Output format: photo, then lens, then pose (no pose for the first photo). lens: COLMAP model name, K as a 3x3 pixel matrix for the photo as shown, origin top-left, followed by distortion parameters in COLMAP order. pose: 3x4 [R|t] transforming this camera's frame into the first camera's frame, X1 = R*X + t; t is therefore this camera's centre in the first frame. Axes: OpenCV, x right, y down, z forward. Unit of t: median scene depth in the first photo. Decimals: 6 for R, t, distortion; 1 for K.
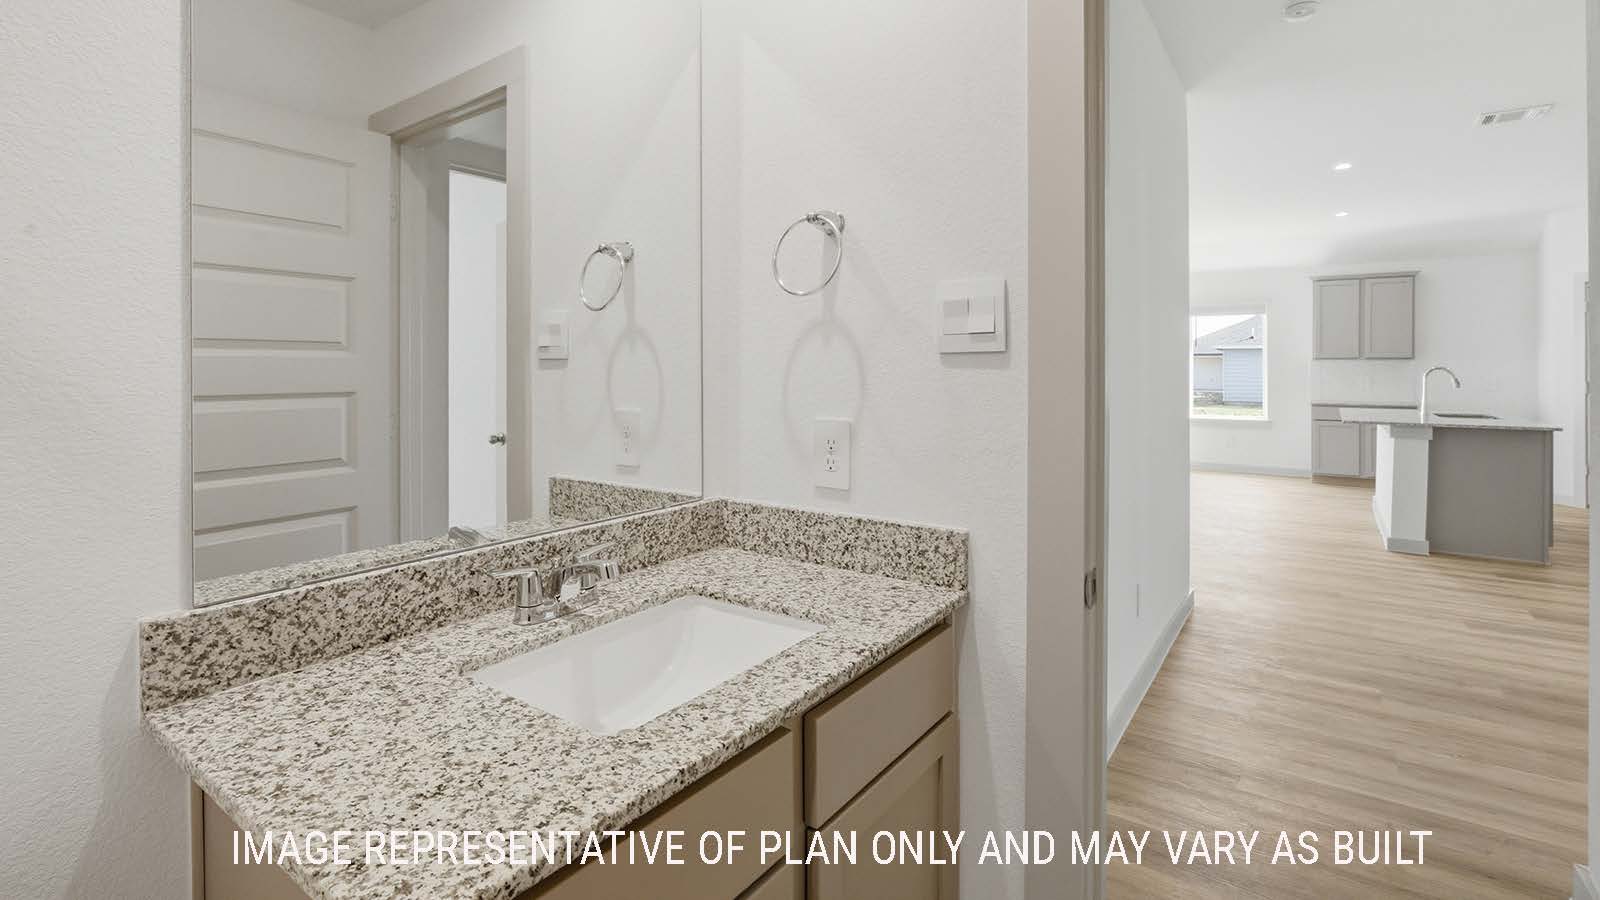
lens RADIAL K [[731.4, 0, 797.7], [0, 731.4, 380.1], [0, 0, 1]] dist [-0.009054, 0.001240]
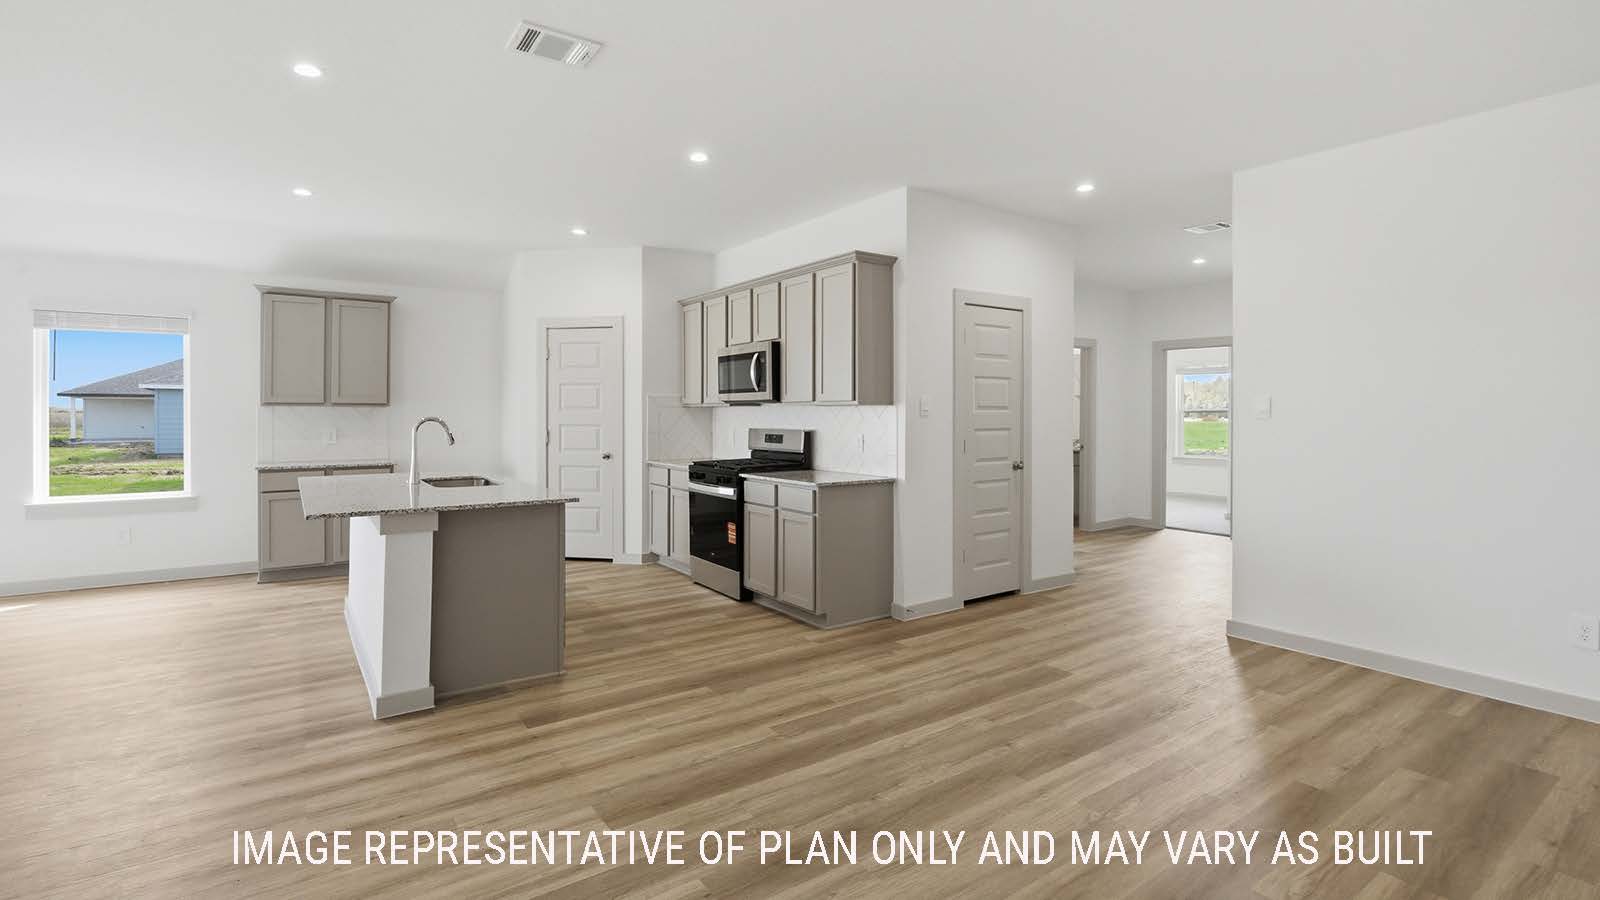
lens RADIAL K [[731.4, 0, 804.0], [0, 731.4, 412.6], [0, 0, 1]] dist [-0.009054, 0.001240]
pose [[0.317473, 0.006579, 0.948245, 0.225745], [0.007713, 0.999925, -0.009519, -0.010995], [-0.948236, 0.010336, 0.317398, 0.305028]]
